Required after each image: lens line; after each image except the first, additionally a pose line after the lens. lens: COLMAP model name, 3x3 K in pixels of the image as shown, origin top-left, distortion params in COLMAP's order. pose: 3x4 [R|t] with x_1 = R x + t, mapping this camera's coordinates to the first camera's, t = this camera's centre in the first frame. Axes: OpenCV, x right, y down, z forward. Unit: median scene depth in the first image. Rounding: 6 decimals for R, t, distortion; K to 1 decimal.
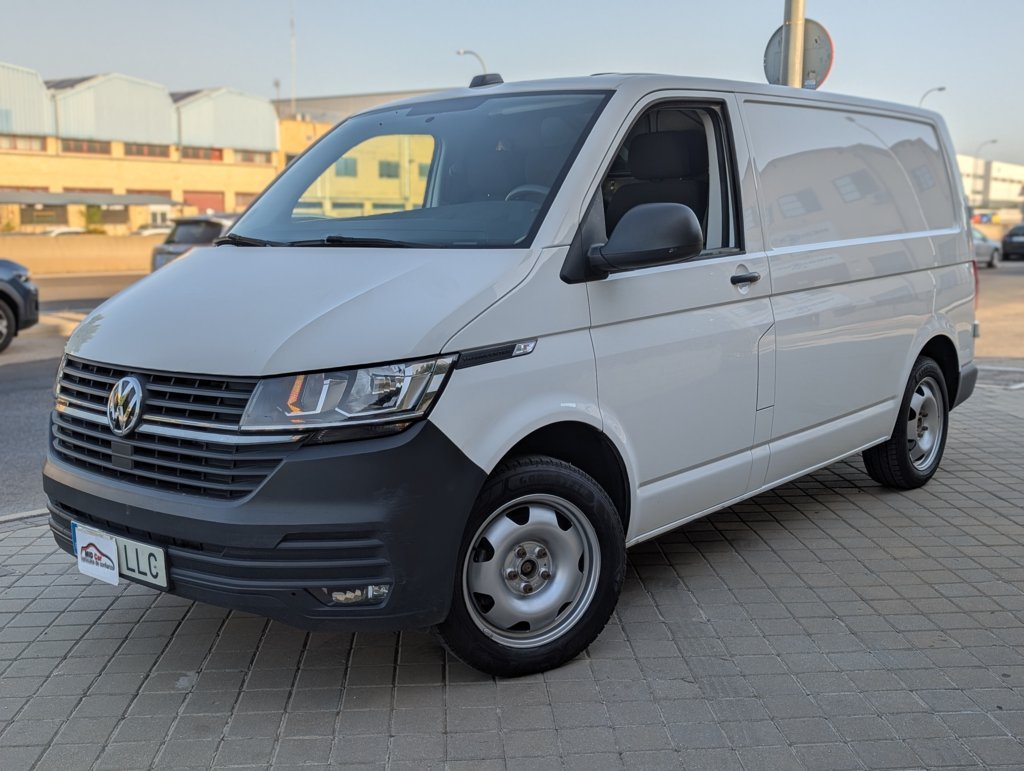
lens RADIAL K [[1157.7, 0, 496.3], [0, 1157.7, 386.0], [0, 0, 1]] dist [0.035310, -0.057561]
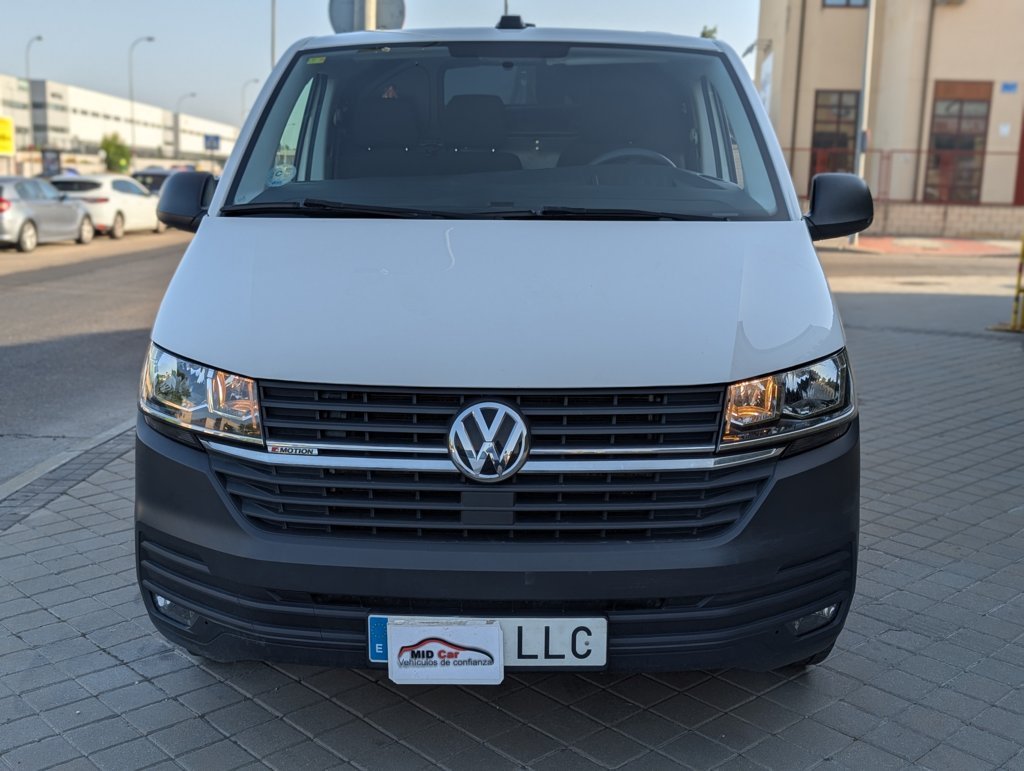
lens RADIAL K [[1157.7, 0, 496.3], [0, 1157.7, 386.0], [0, 0, 1]] dist [0.035310, -0.057561]
pose [[0.751142, -0.101334, 0.652317, -0.781490], [0.072505, 0.994834, 0.071052, -0.068604], [-0.656147, -0.006074, 0.754608, 0.440013]]
